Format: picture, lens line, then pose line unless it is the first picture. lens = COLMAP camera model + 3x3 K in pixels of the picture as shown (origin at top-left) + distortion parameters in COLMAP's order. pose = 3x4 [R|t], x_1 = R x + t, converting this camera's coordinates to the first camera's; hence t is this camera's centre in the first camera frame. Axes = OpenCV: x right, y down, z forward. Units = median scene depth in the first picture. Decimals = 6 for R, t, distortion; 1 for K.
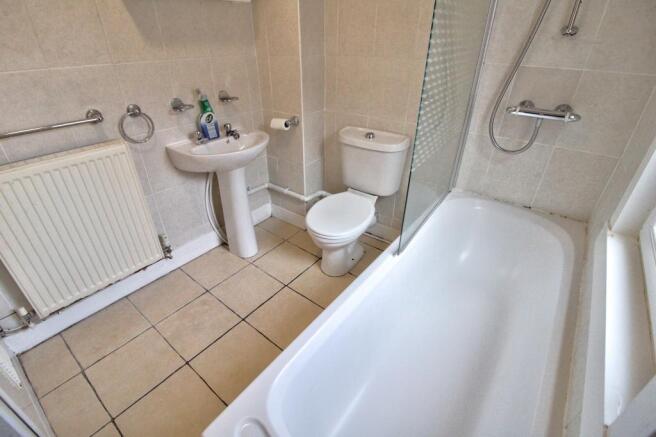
lens RADIAL K [[304.0, 0, 328.0], [0, 304.0, 218.5], [0, 0, 1]] dist [0.001022, -0.012493]
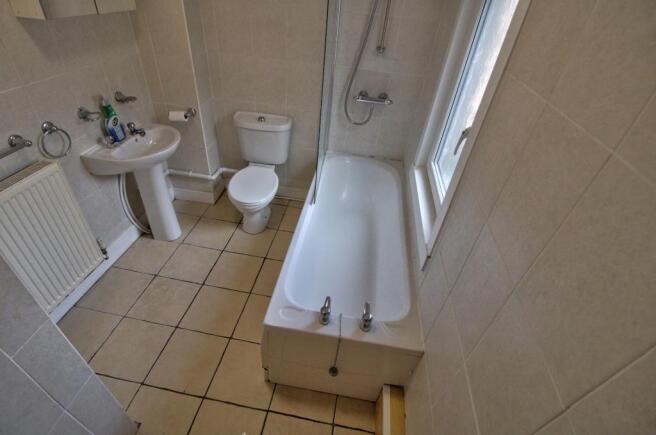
lens RADIAL K [[304.0, 0, 328.0], [0, 304.0, 217.5], [0, 0, 1]] dist [0.001022, -0.012493]
pose [[0.865136, -0.252537, 0.433317, -0.279963], [0.186257, 0.963968, 0.189930, -0.067335], [-0.465669, -0.083607, 0.881001, -0.287738]]
